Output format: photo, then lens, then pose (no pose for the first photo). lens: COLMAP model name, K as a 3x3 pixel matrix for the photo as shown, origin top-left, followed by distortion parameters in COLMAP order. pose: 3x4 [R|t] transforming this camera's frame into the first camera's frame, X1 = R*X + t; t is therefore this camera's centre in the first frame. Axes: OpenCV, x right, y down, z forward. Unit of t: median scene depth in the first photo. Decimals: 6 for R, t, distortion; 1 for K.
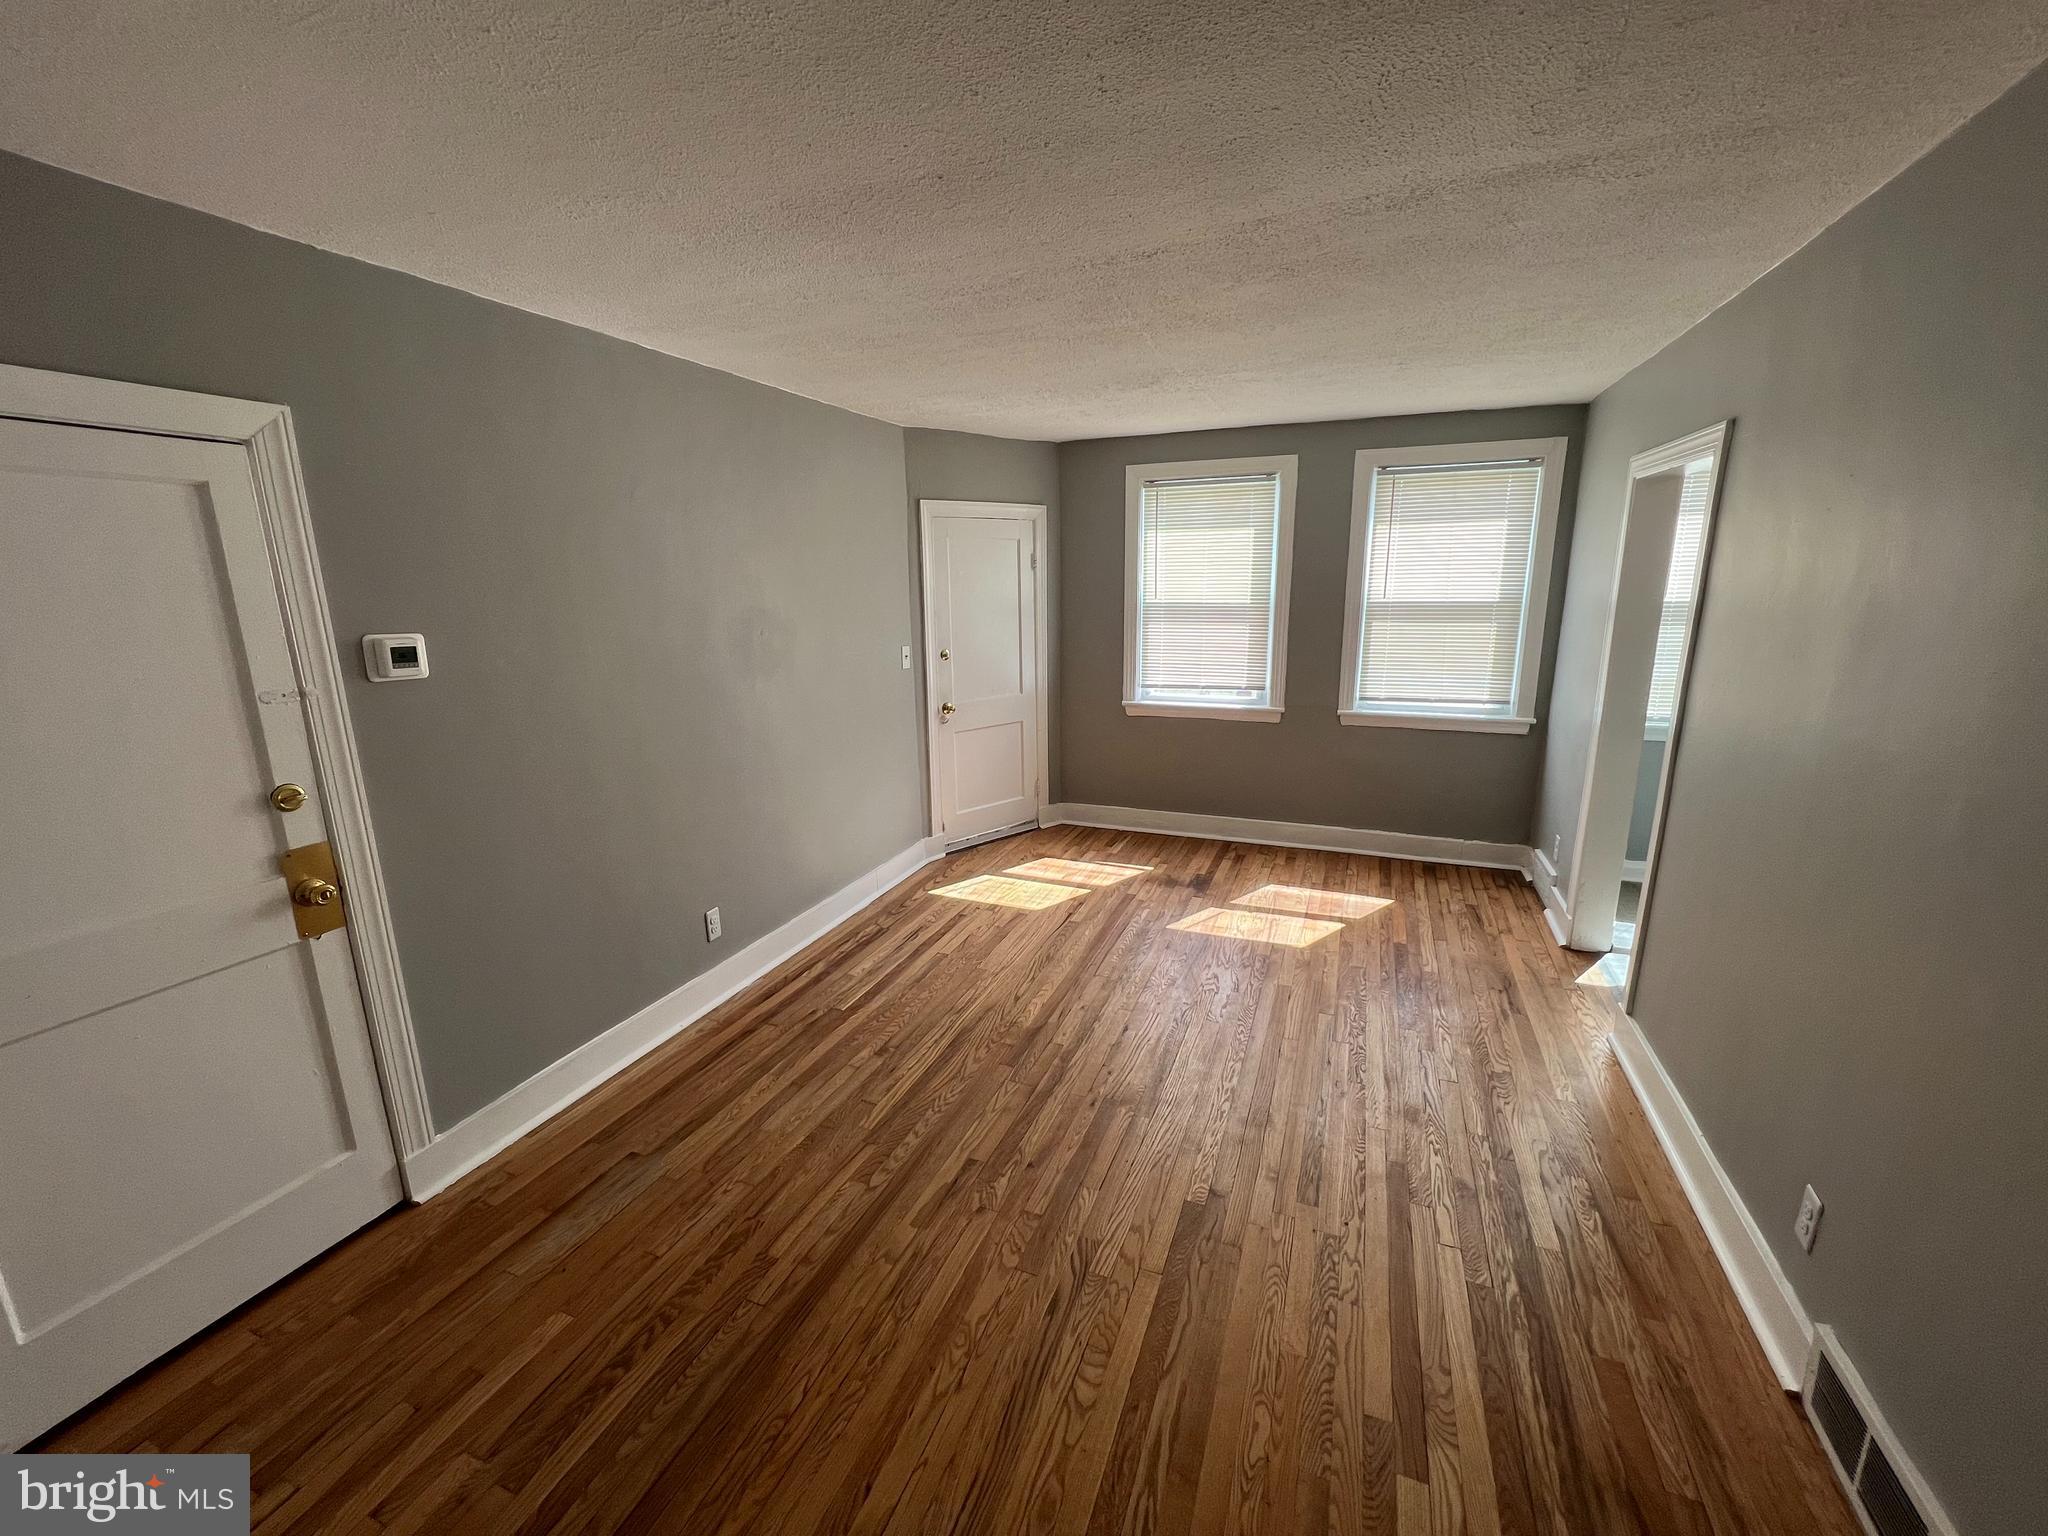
lens RADIAL K [[831.1, 0, 1019.3], [0, 831.1, 773.3], [0, 0, 1]] dist [-0.003453, -0.000167]
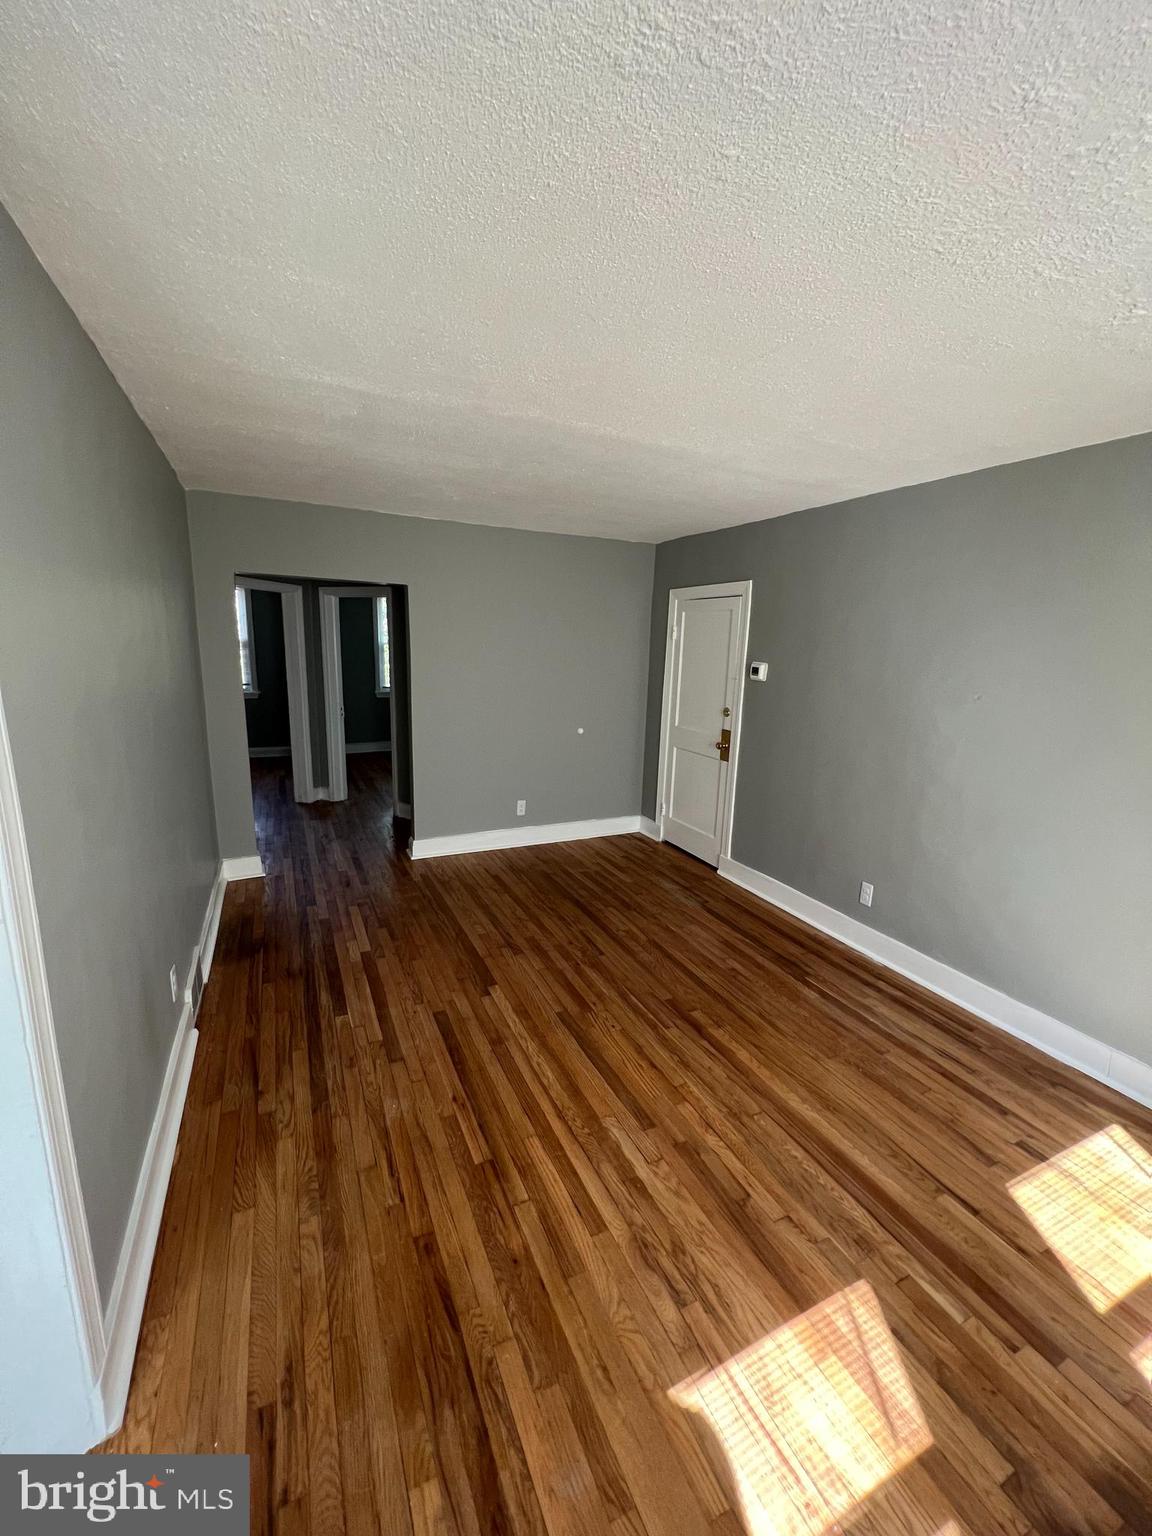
lens RADIAL K [[616.0, 0, 577.3], [0, 616.0, 771.4], [0, 0, 1]] dist [-0.009370, 0.001584]
pose [[-0.672339, 0.146361, -0.725630, 0.704646], [-0.193091, 0.911646, 0.362792, -0.298086], [0.714616, 0.384032, -0.584674, 1.243940]]
